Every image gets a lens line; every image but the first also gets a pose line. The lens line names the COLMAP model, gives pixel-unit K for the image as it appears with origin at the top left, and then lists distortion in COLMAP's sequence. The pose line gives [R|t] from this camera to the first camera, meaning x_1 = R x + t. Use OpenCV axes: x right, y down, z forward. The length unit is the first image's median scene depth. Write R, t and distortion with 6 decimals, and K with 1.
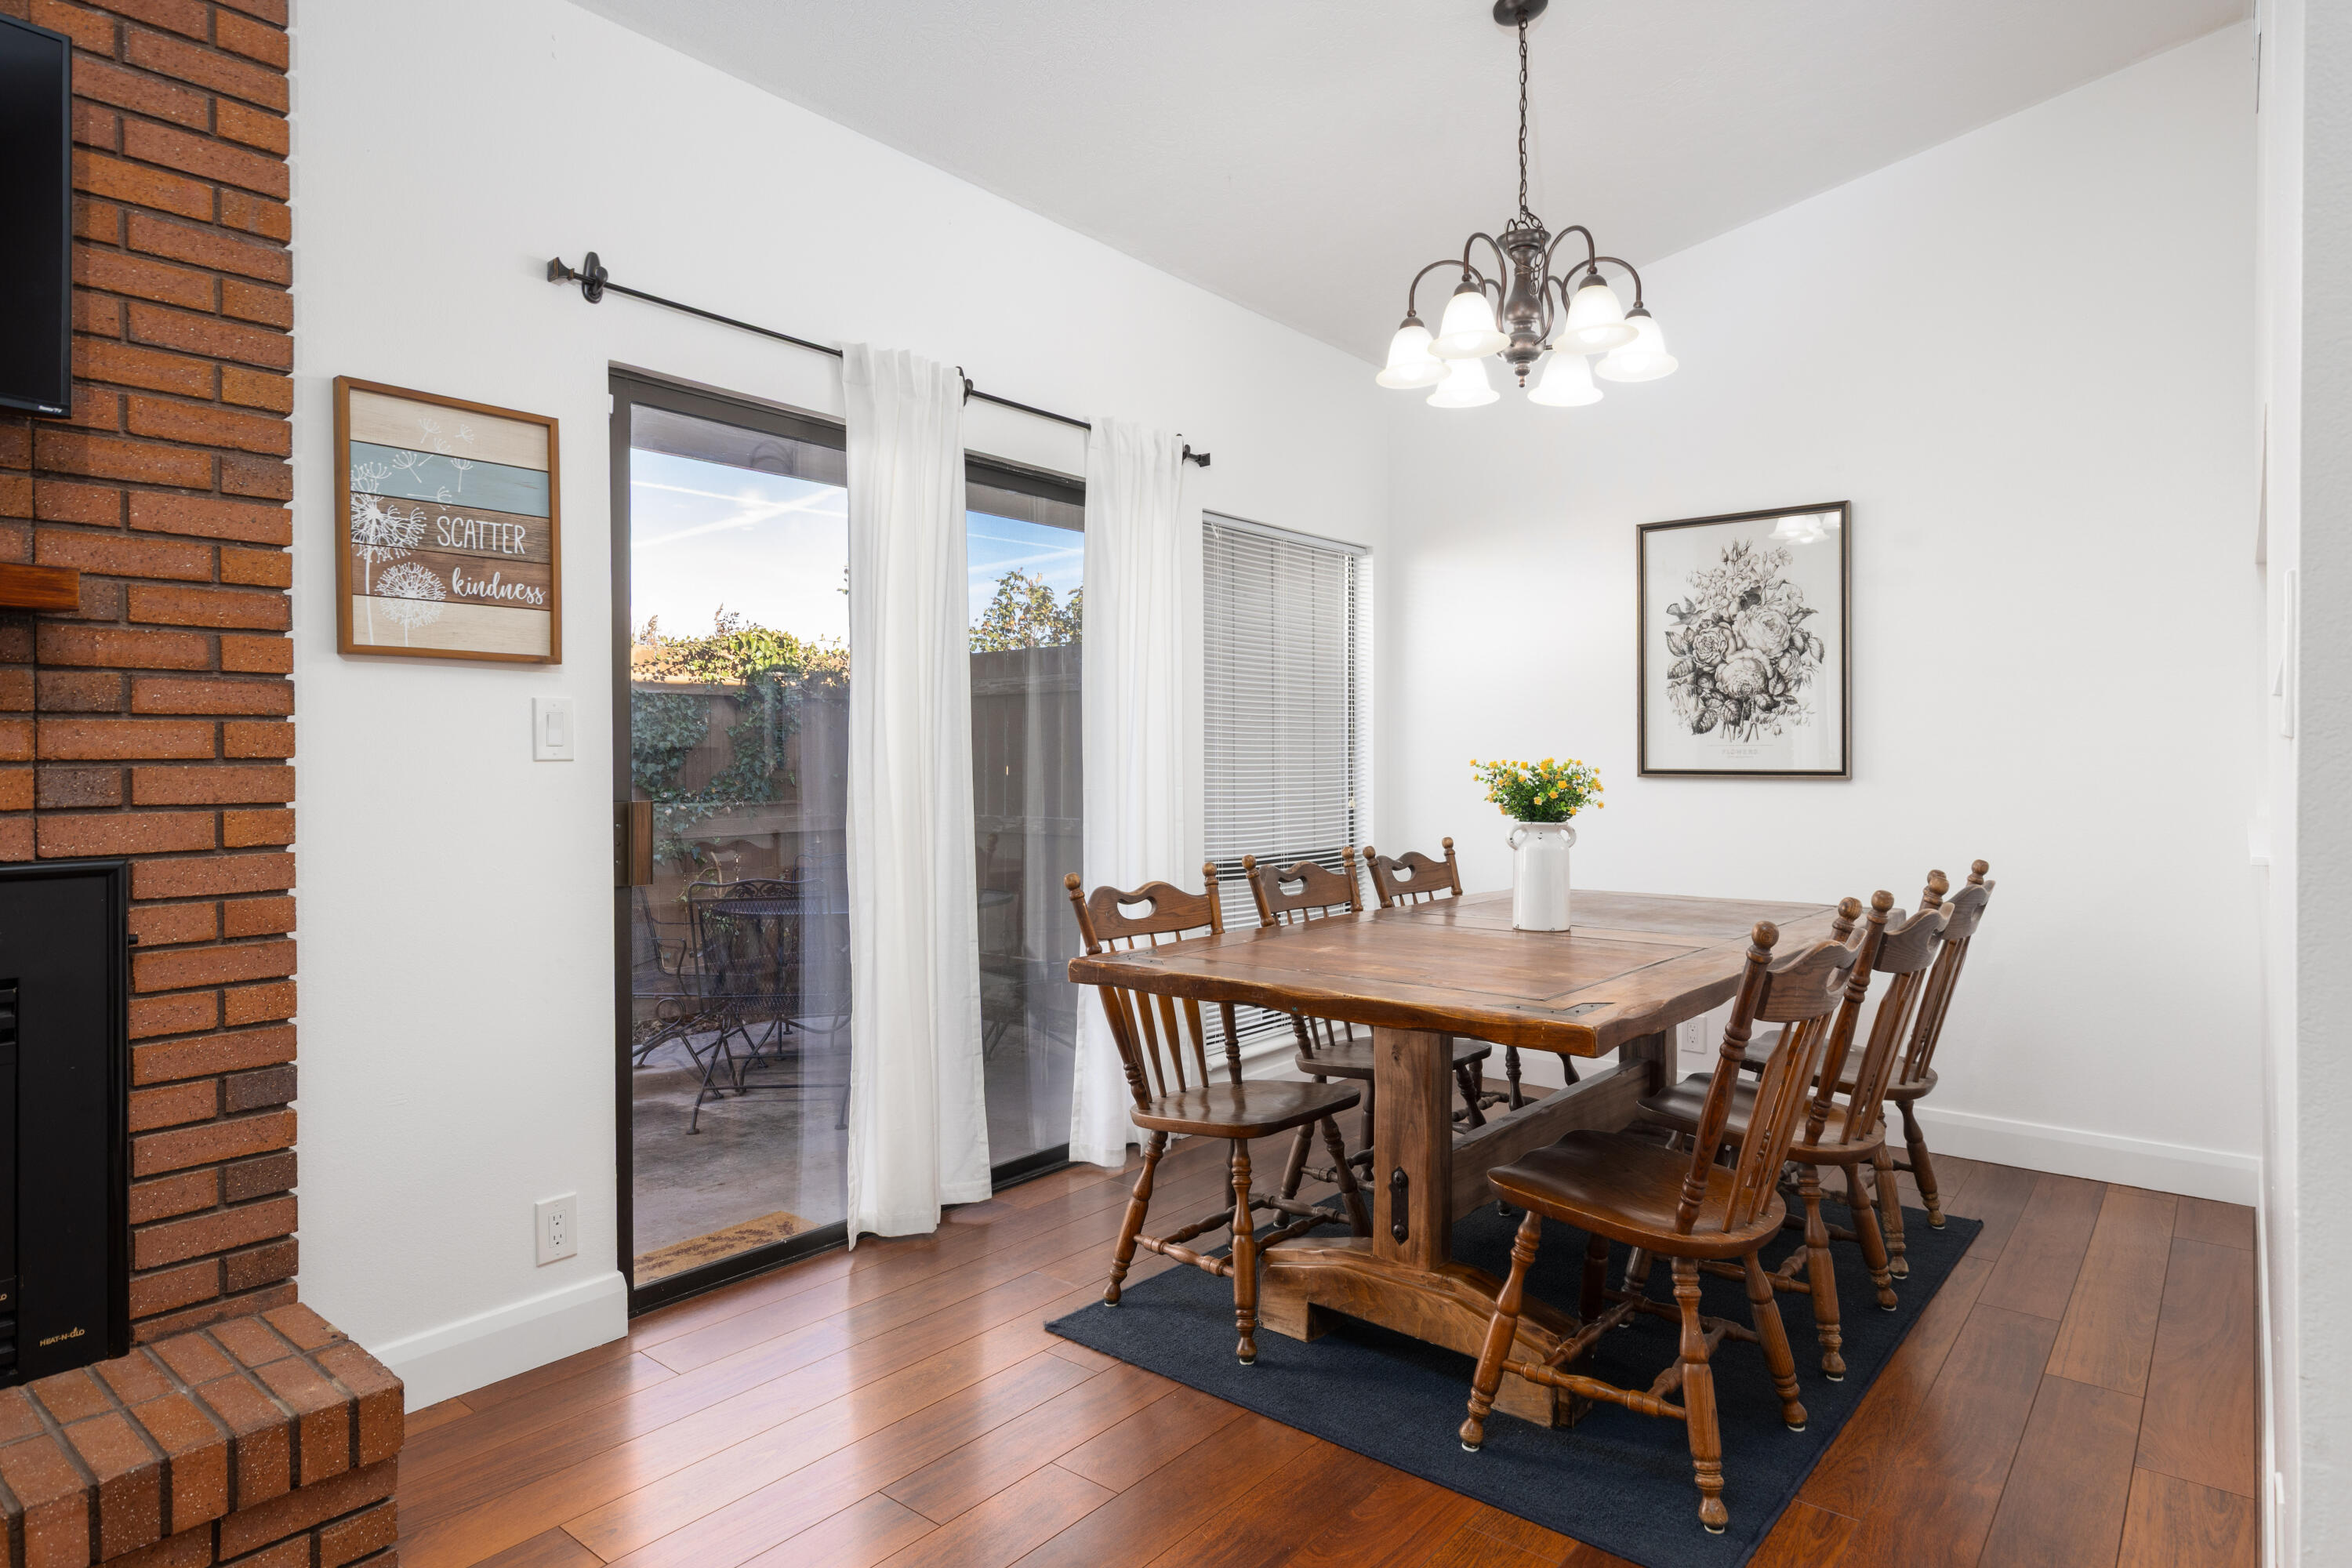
lens RADIAL K [[1320.0, 0, 1175.4], [0, 1320.0, 774.2], [0, 0, 1]] dist [0.001984, 0.000168]
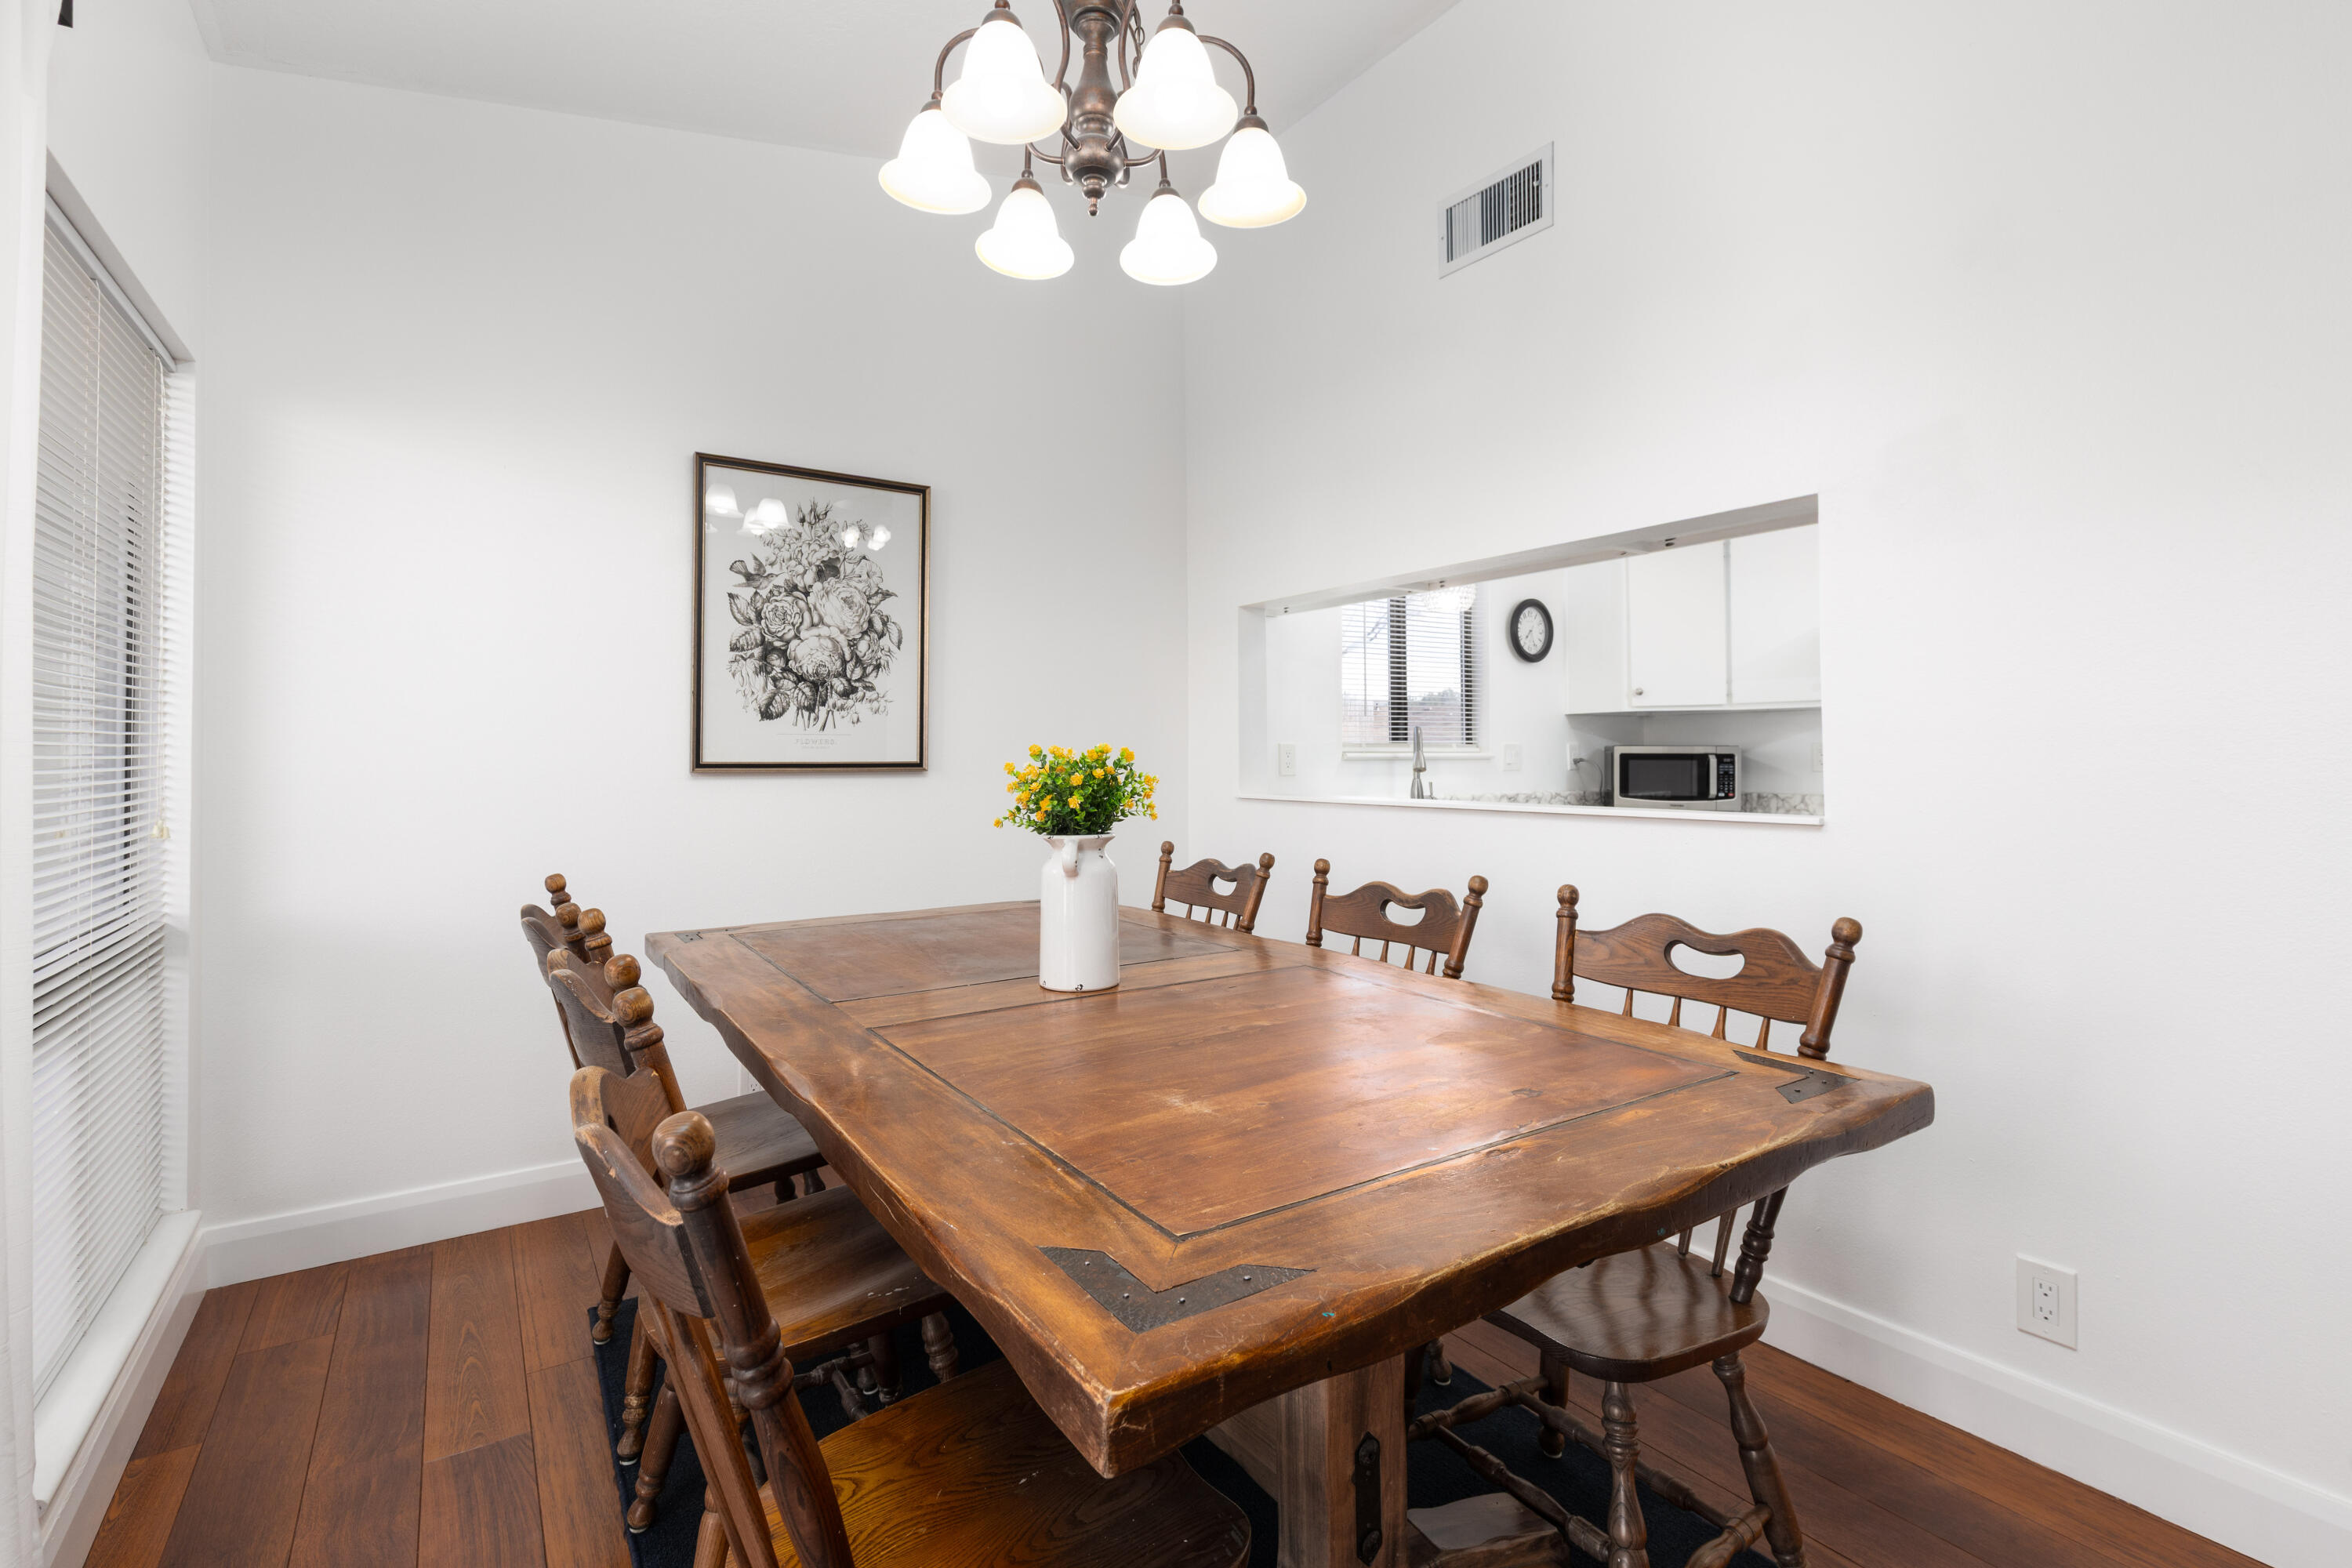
lens RADIAL K [[1076.0, 0, 1199.8], [0, 1076.0, 739.9], [0, 0, 1]] dist [0.000438, -0.000018]
pose [[0.278596, 0.014705, 0.960296, -0.189255], [0.009992, 0.999784, -0.018208, -0.002588], [-0.960356, 0.014668, 0.278389, 0.557169]]
